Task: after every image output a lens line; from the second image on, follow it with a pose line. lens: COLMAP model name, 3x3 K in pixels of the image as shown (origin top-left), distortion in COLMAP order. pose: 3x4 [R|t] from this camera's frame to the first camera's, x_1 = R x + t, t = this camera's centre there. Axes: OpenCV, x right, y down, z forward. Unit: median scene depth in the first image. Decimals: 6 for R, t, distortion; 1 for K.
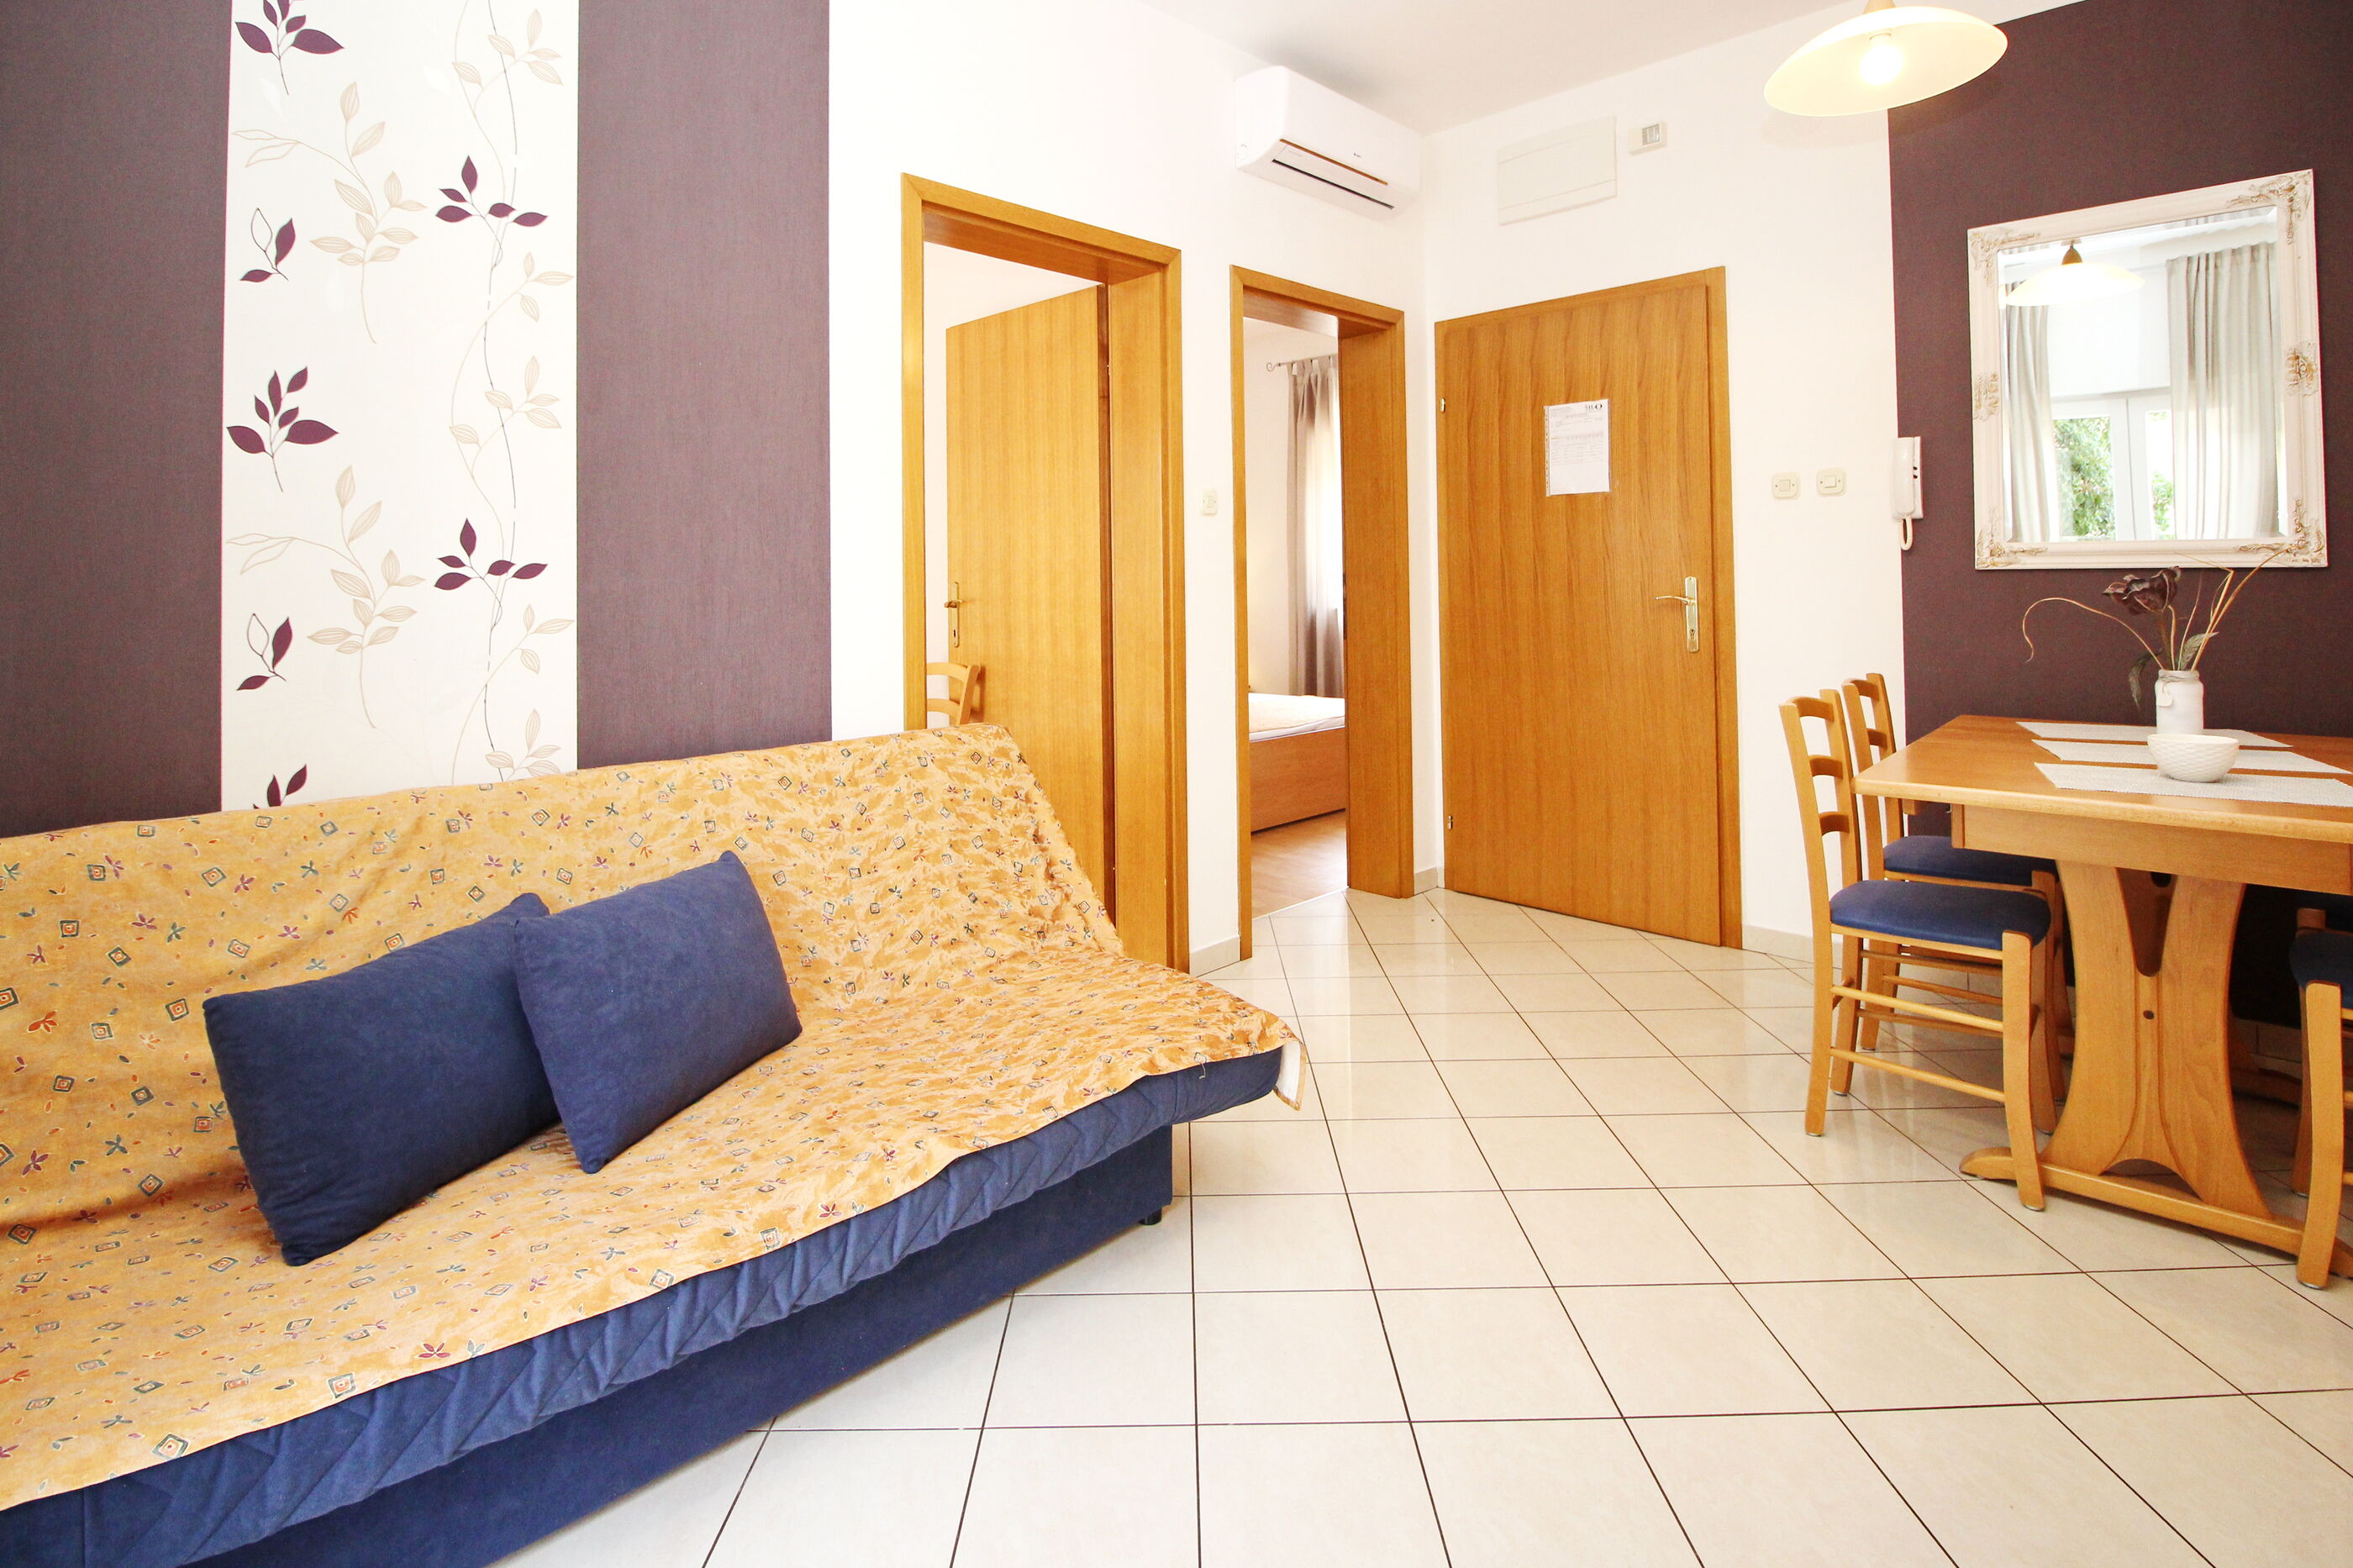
lens RADIAL K [[1117.4, 0, 1244.7], [0, 1117.4, 597.2], [0, 0, 1]] dist [-0.002678, -0.009774]
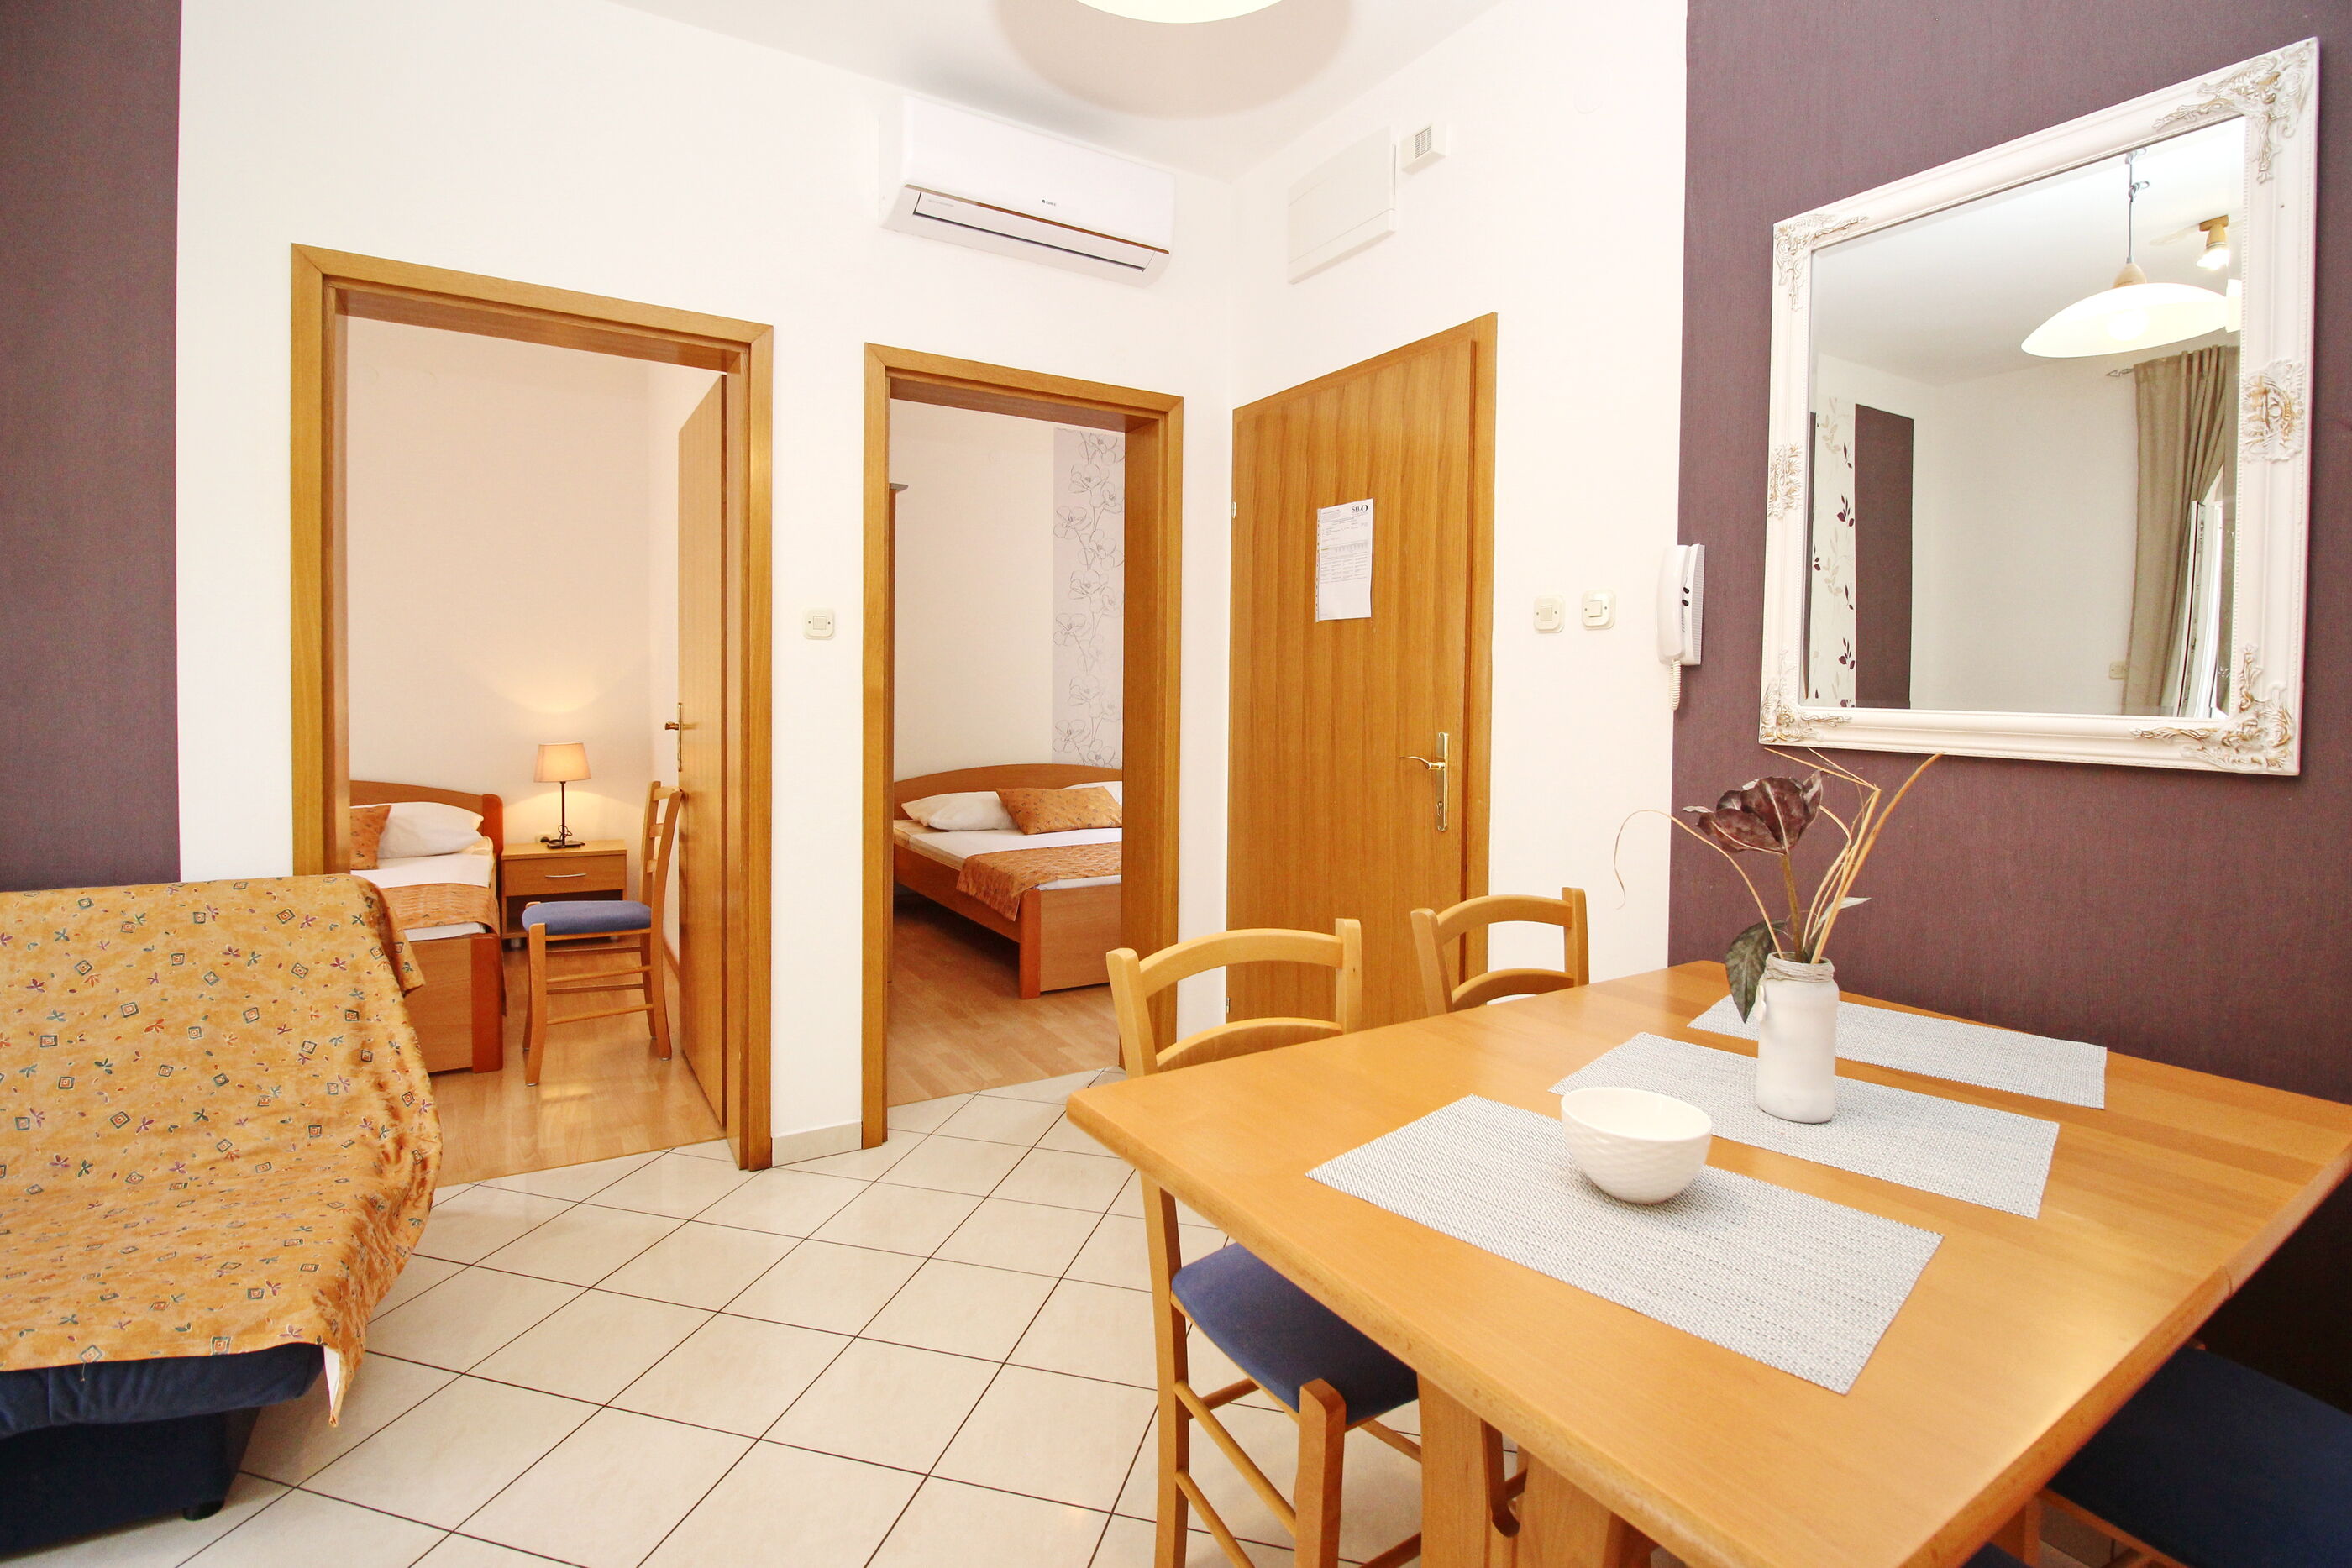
lens RADIAL K [[1116.9, 0, 1120.6], [0, 1116.9, 726.1], [0, 0, 1]] dist [-0.002678, -0.009774]
pose [[0.961234, 0.039909, -0.272830, 0.452035], [-0.036021, 0.999166, 0.019247, -0.033042], [0.273370, -0.008673, 0.961870, 0.252850]]
